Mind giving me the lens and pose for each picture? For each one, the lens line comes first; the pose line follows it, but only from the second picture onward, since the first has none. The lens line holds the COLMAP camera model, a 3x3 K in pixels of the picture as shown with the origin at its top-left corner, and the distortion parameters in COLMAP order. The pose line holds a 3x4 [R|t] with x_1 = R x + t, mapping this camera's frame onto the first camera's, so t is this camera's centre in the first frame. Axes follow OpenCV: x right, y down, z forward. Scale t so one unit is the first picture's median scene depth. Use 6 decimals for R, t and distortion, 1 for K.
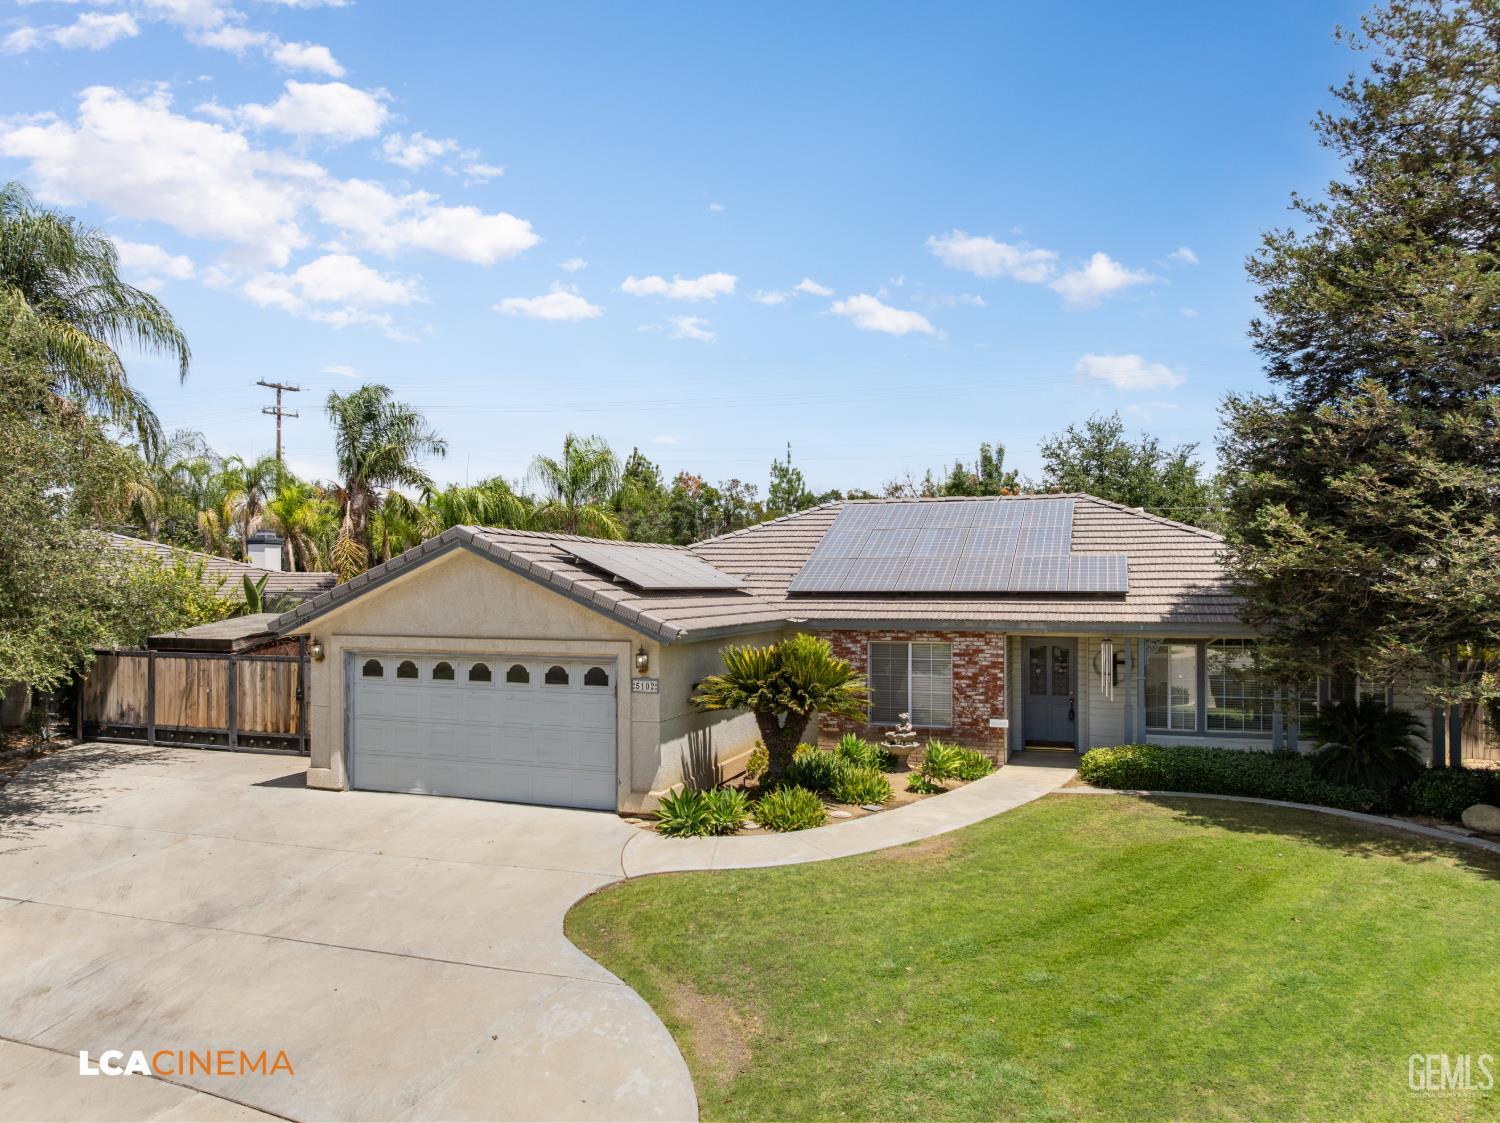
lens RADIAL K [[1060.3, 0, 750.0], [0, 1060.3, 561.5], [0, 0, 1]] dist [-0.041282, 0.002769]
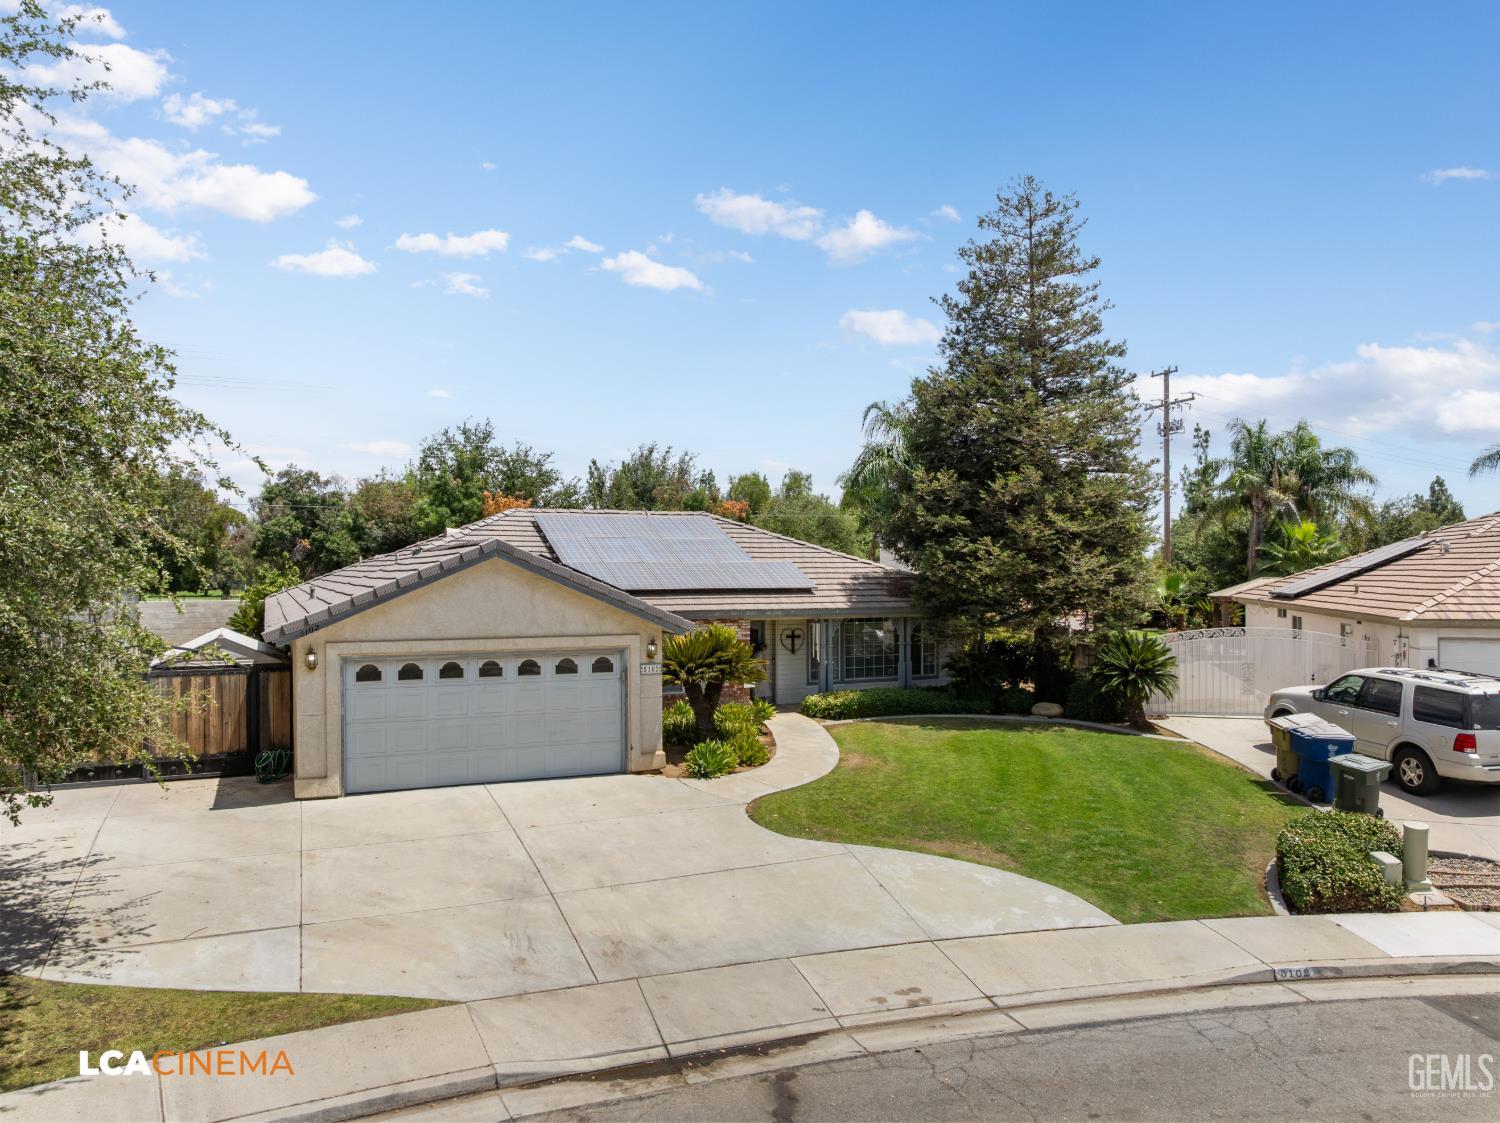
lens RADIAL K [[1060.3, 0, 750.0], [0, 1060.3, 561.5], [0, 0, 1]] dist [-0.041282, 0.002769]
pose [[0.726134, 0.003243, 0.687545, -0.834417], [-0.012302, 0.999890, 0.008276, -0.021555], [-0.687443, -0.014467, 0.726094, 0.001316]]
